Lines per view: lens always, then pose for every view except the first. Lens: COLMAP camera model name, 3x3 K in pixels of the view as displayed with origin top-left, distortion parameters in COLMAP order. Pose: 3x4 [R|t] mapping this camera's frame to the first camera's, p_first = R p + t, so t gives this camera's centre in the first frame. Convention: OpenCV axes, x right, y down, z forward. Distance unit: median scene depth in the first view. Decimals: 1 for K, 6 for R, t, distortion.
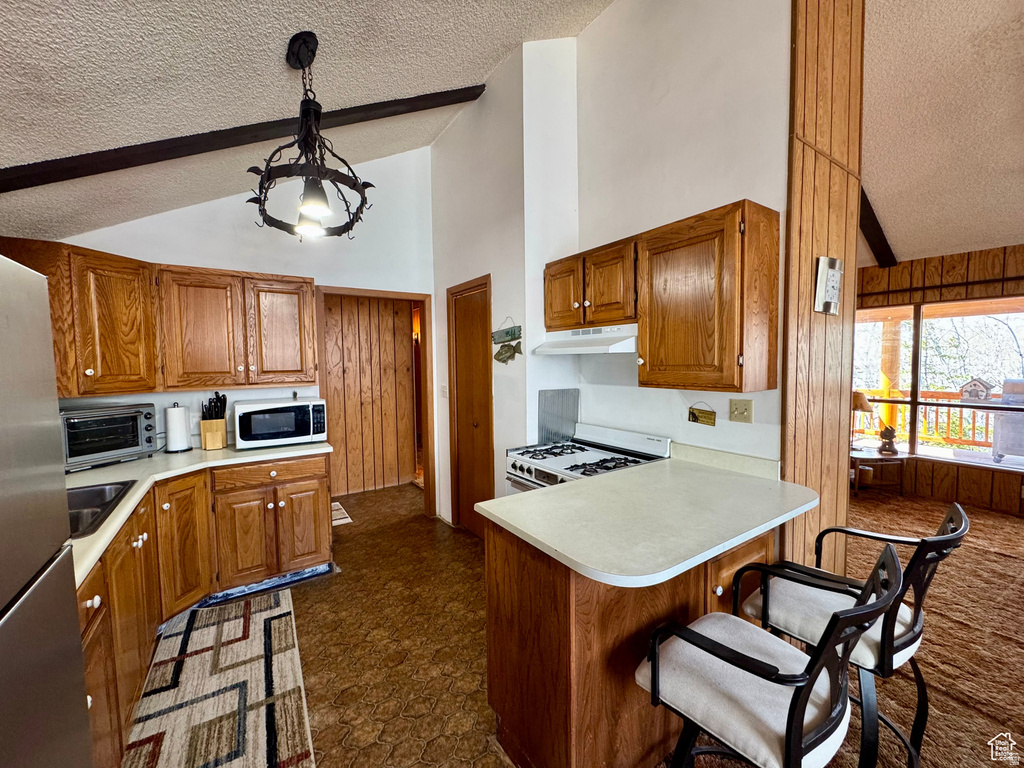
lens RADIAL K [[409.7, 0, 512.0], [0, 409.7, 384.0], [0, 0, 1]] dist [-0.001864, -0.000210]
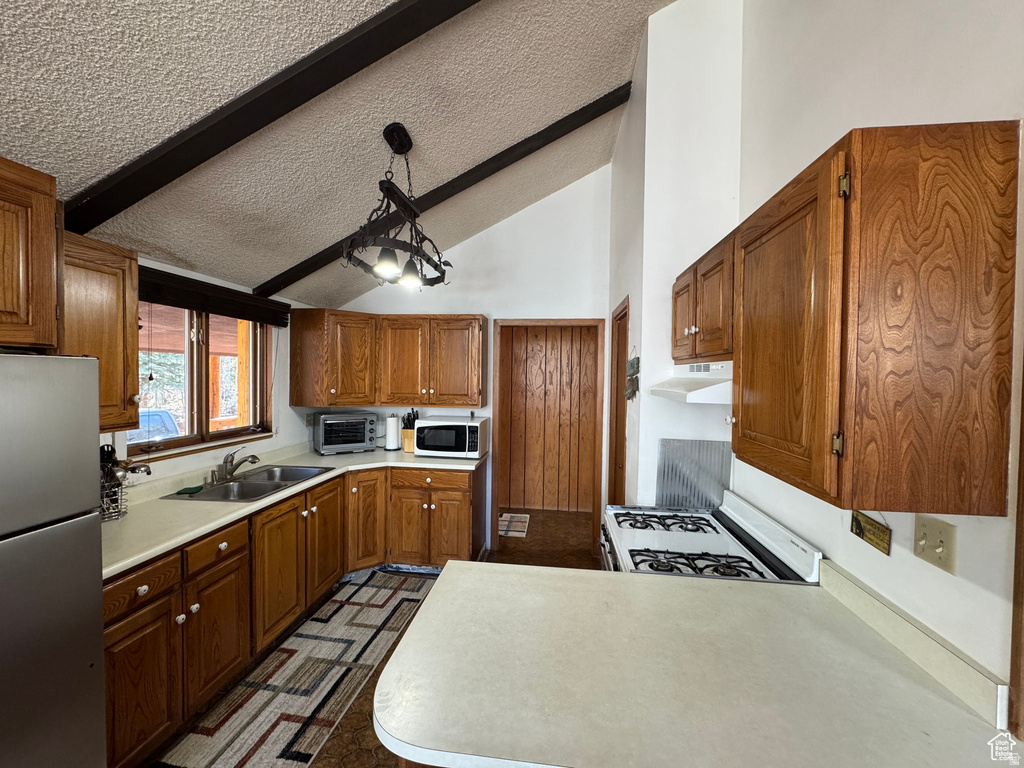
lens RADIAL K [[409.7, 0, 512.0], [0, 409.7, 384.0], [0, 0, 1]] dist [-0.001864, -0.000210]
pose [[0.756143, 0.040689, -0.653140, 0.403101], [-0.062659, 0.997981, -0.010368, -0.070904], [0.651400, 0.048765, 0.757166, 0.241674]]
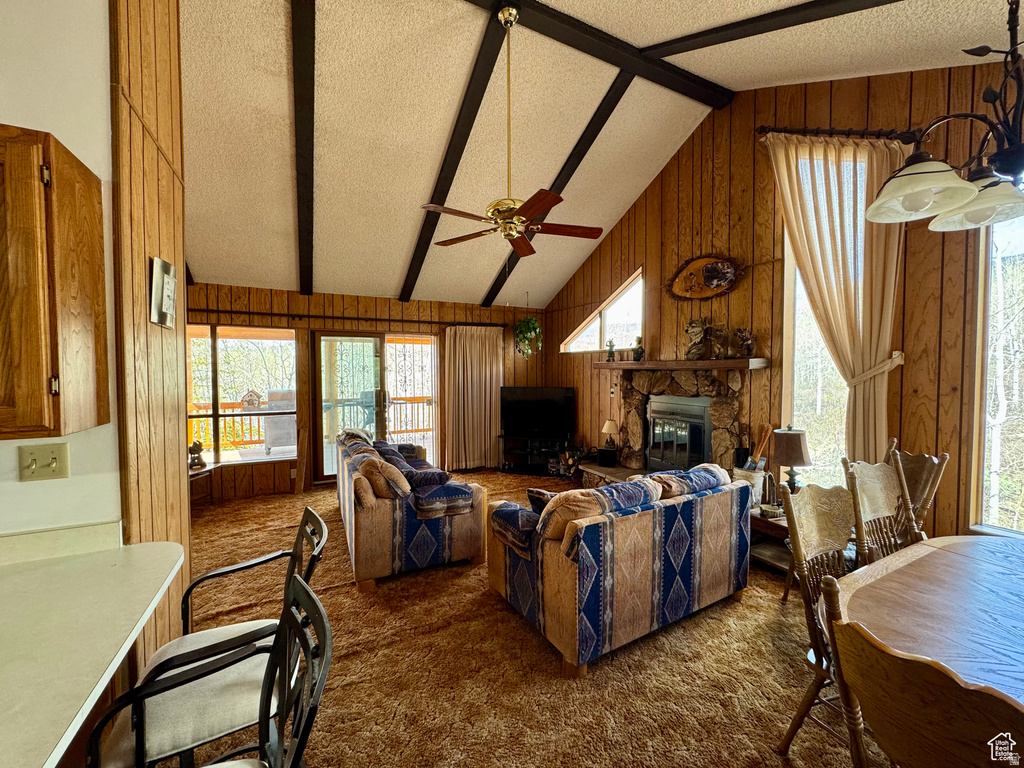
lens RADIAL K [[409.7, 0, 512.0], [0, 409.7, 384.0], [0, 0, 1]] dist [-0.001864, -0.000210]
pose [[0.126597, -0.020639, 0.991740, 0.015693], [0.052206, 0.998537, 0.014116, -0.022678], [-0.990579, 0.049988, 0.127489, 0.153026]]
